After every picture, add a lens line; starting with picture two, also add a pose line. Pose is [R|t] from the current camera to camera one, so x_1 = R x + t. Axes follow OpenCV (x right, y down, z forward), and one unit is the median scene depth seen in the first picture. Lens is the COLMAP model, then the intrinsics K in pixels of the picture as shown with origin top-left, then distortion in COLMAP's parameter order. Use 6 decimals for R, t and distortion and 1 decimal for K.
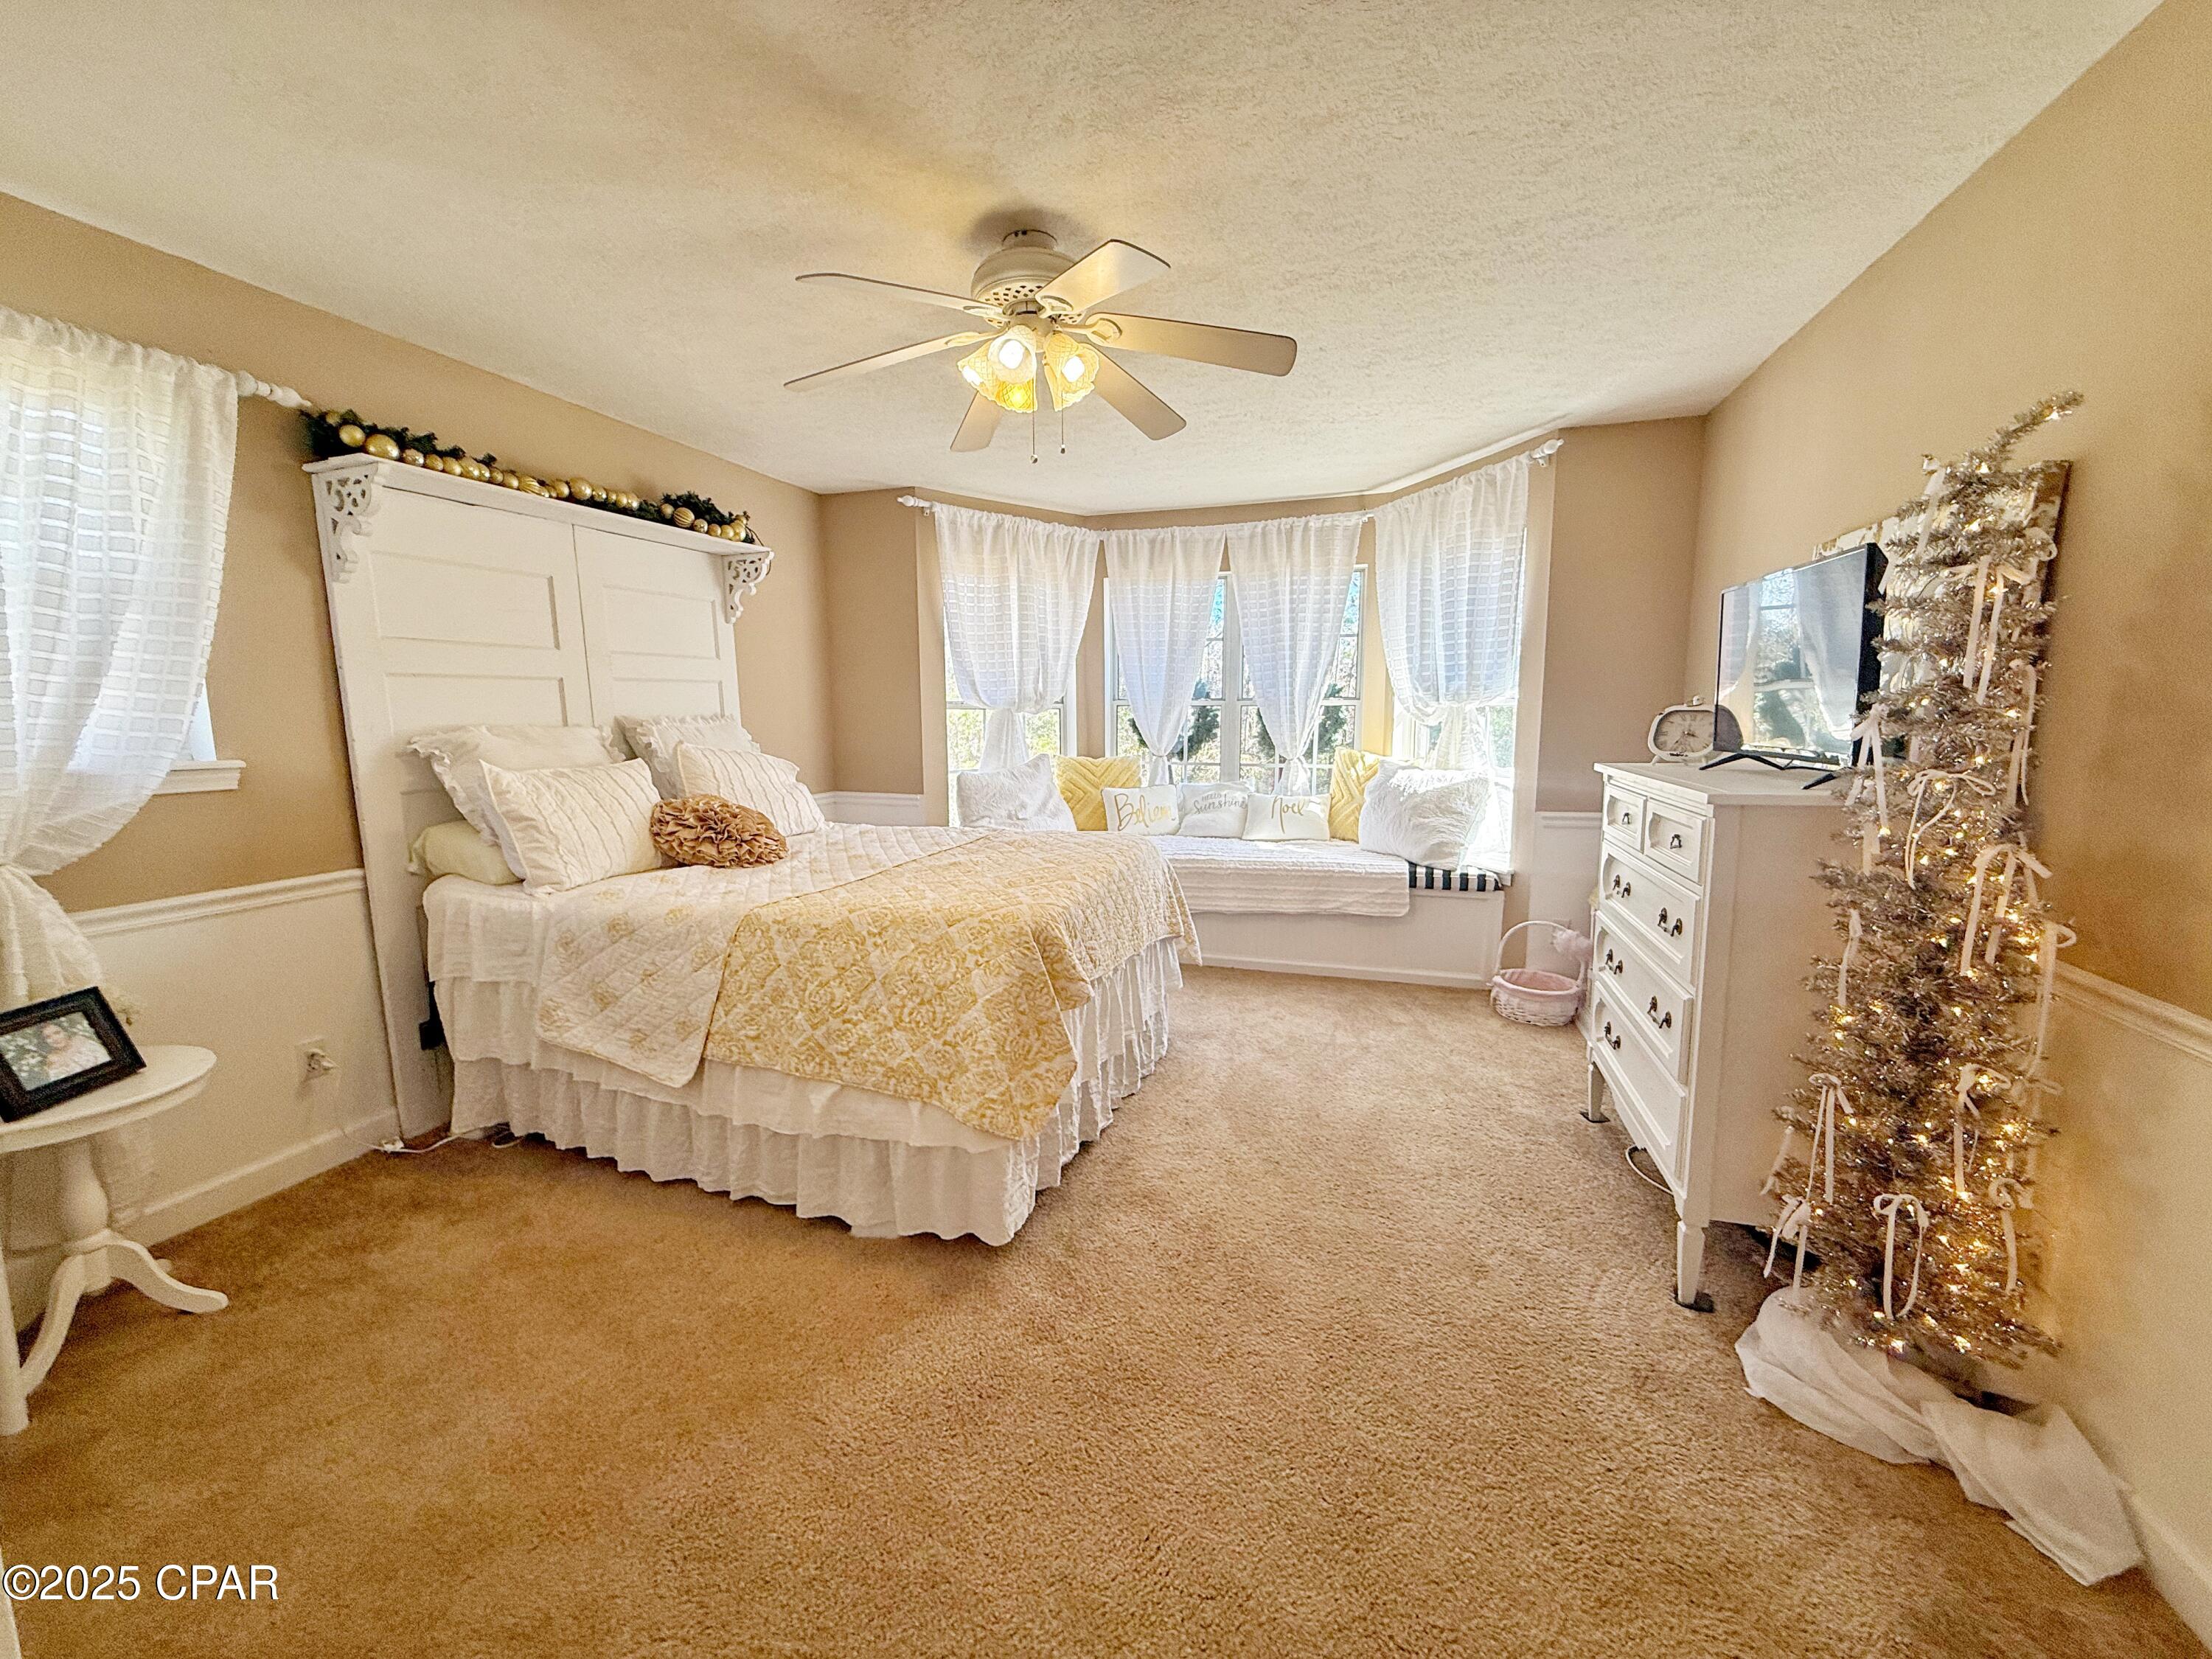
lens RADIAL K [[880.7, 0, 1100.8], [0, 880.7, 830.3], [0, 0, 1]] dist [-0.000296, 0.000099]
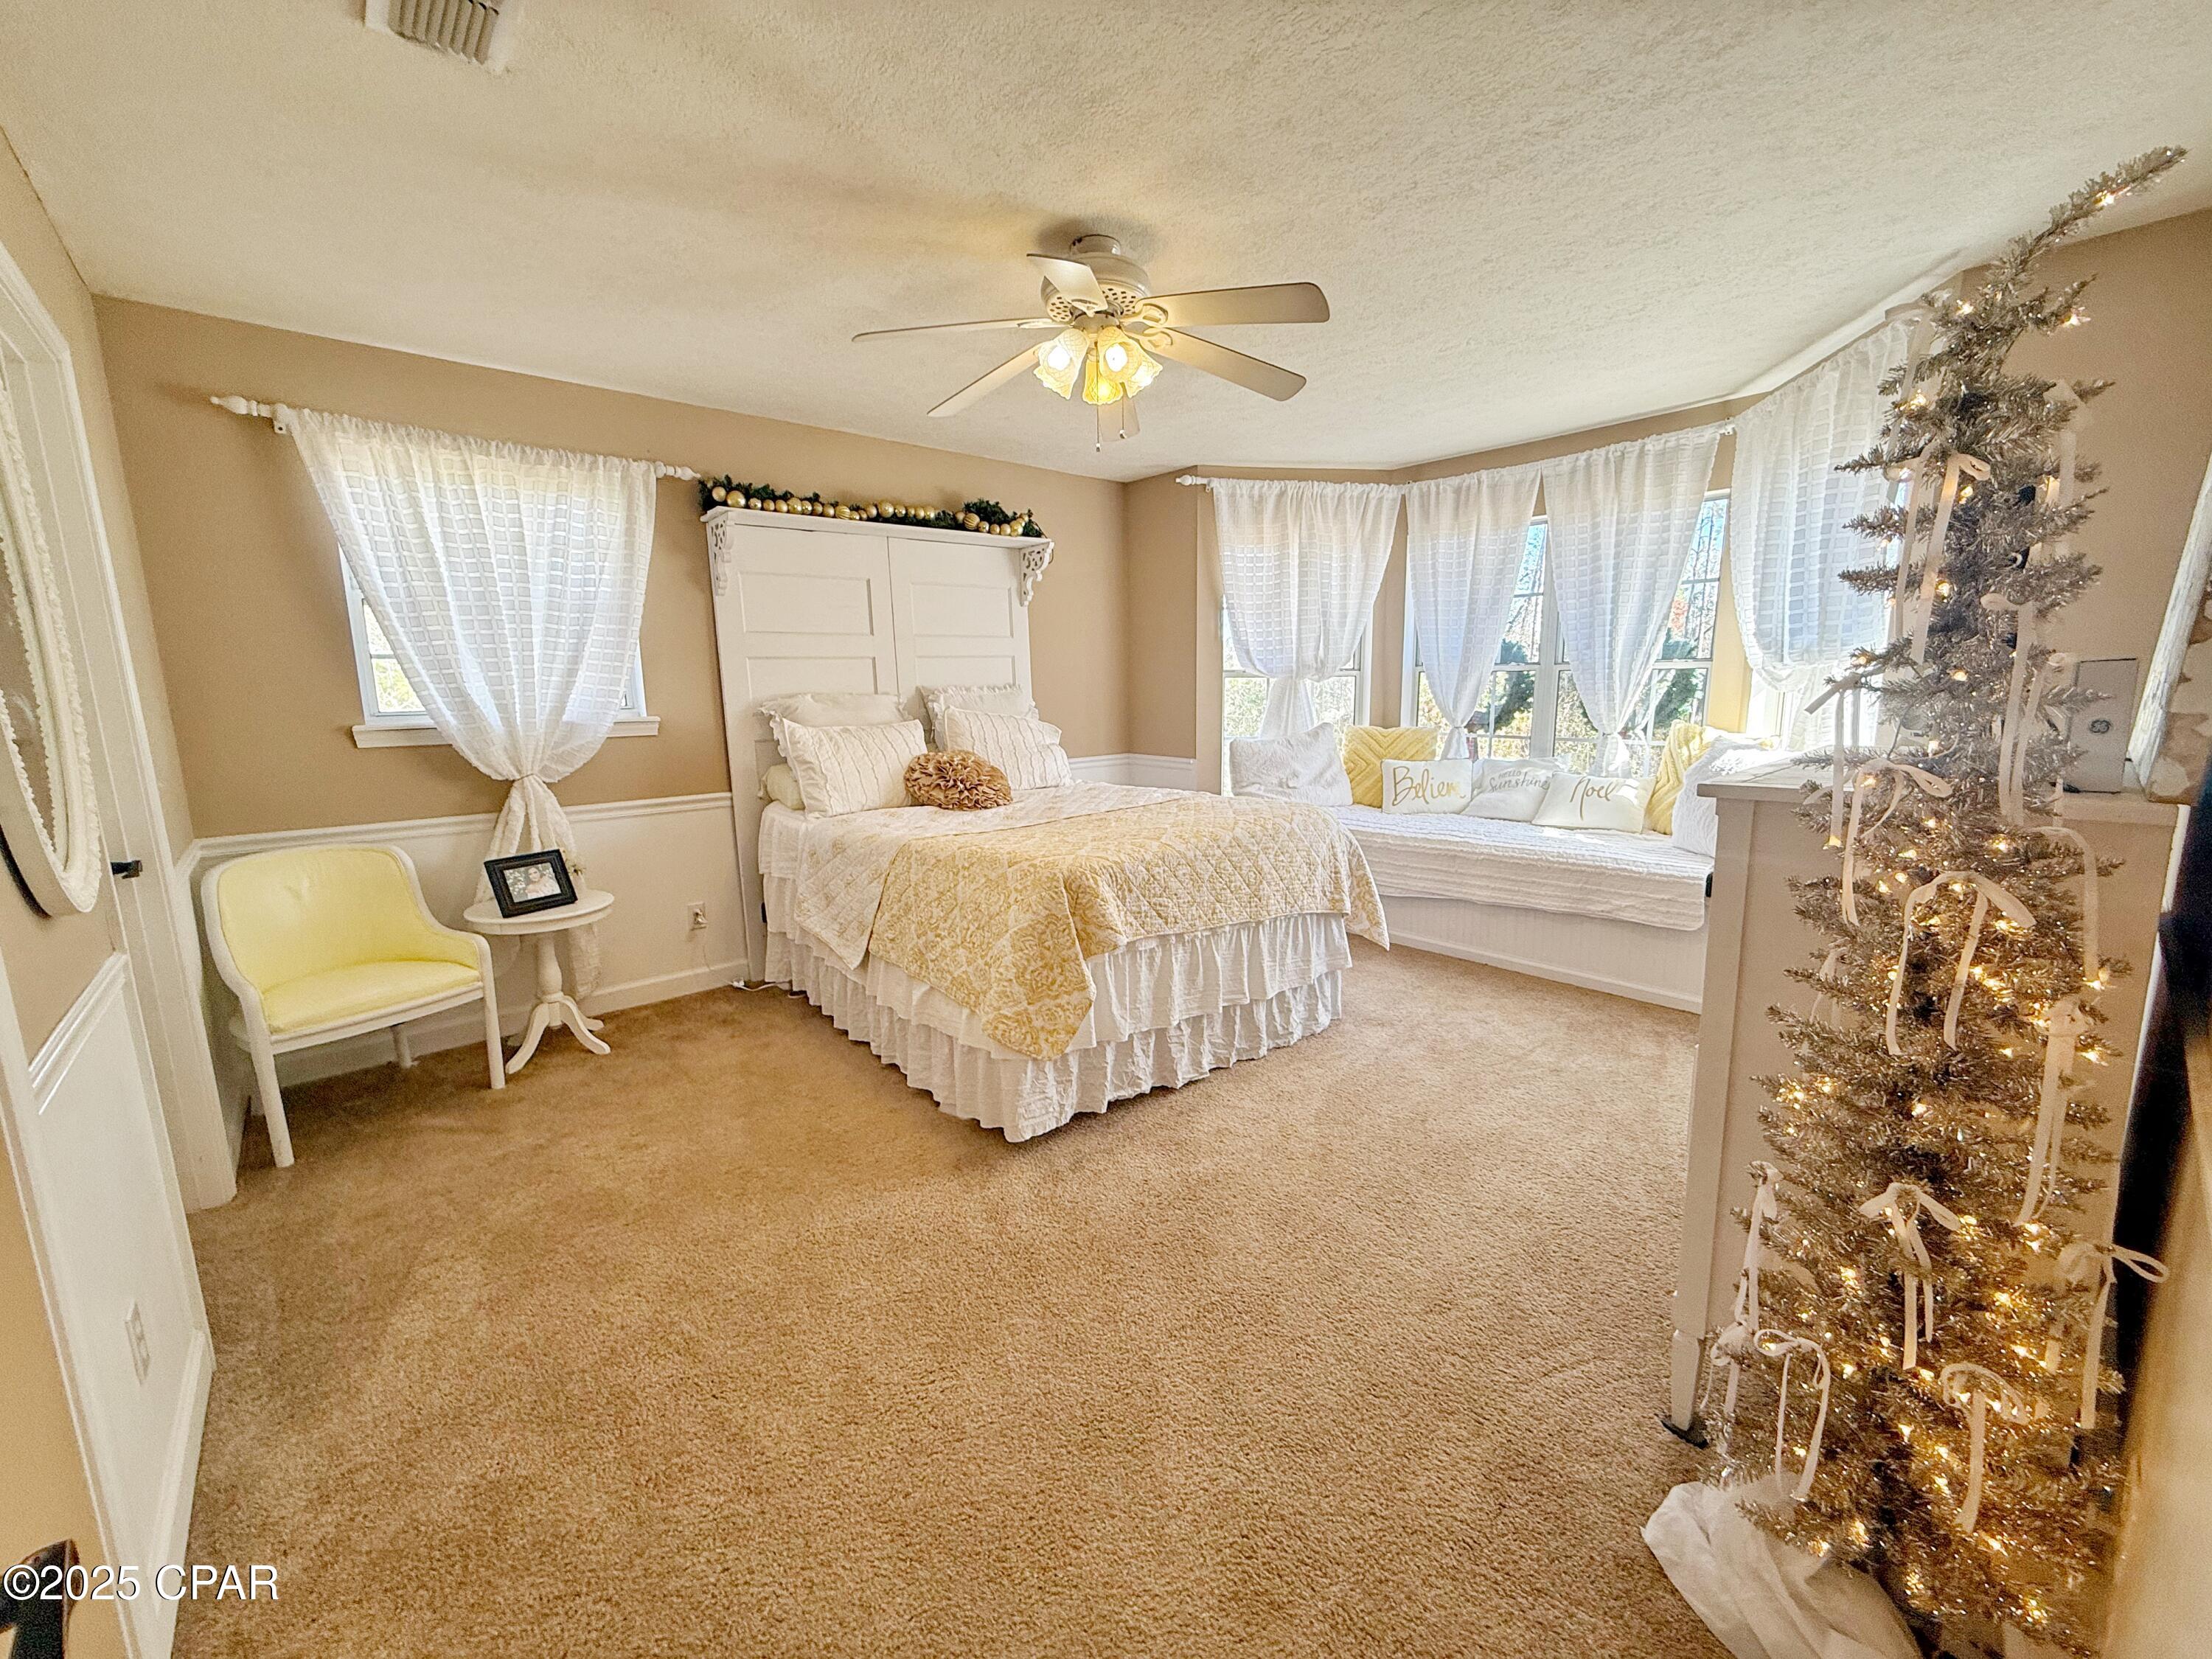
lens RADIAL K [[880.7, 0, 1100.8], [0, 880.7, 830.3], [0, 0, 1]] dist [-0.000296, 0.000099]
pose [[0.861580, 0.077417, -0.501684, 0.329577], [-0.059568, 0.996893, 0.051534, -0.004125], [0.504115, -0.014516, 0.863514, 0.035969]]
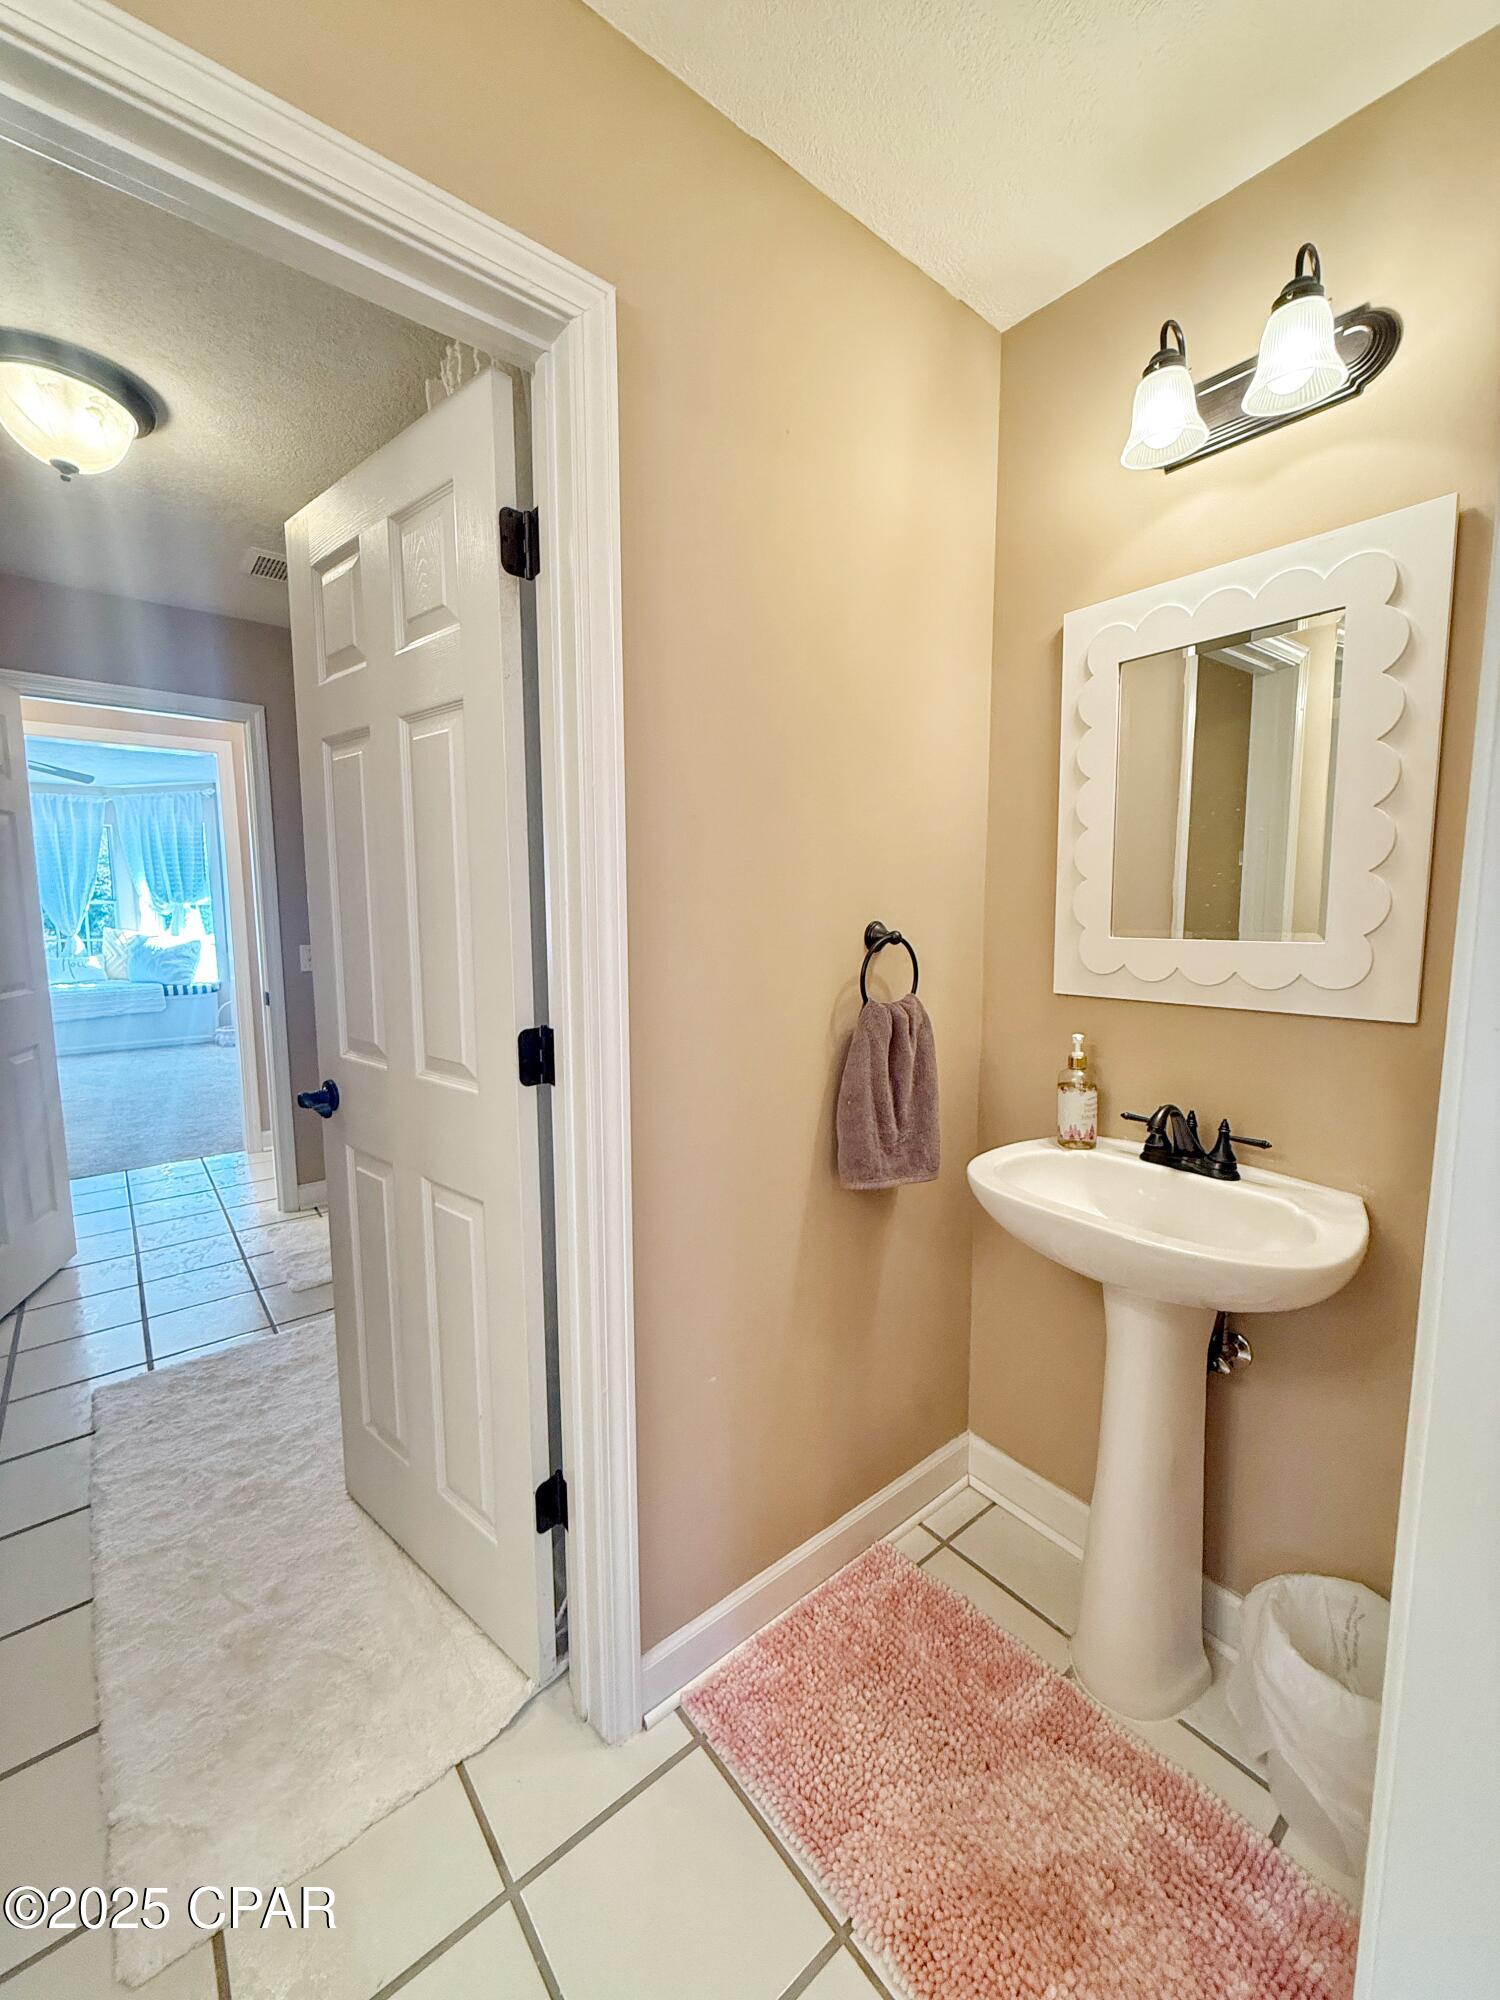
lens RADIAL K [[796.3, 0, 750.0], [0, 796.3, 1000.0], [0, 0, 1]] dist [-0.000296, 0.000099]
pose [[0.542268, -0.091796, 0.835176, -0.525733], [0.113705, 0.992887, 0.035303, 0.195953], [-0.832476, 0.075820, 0.548849, -1.313731]]
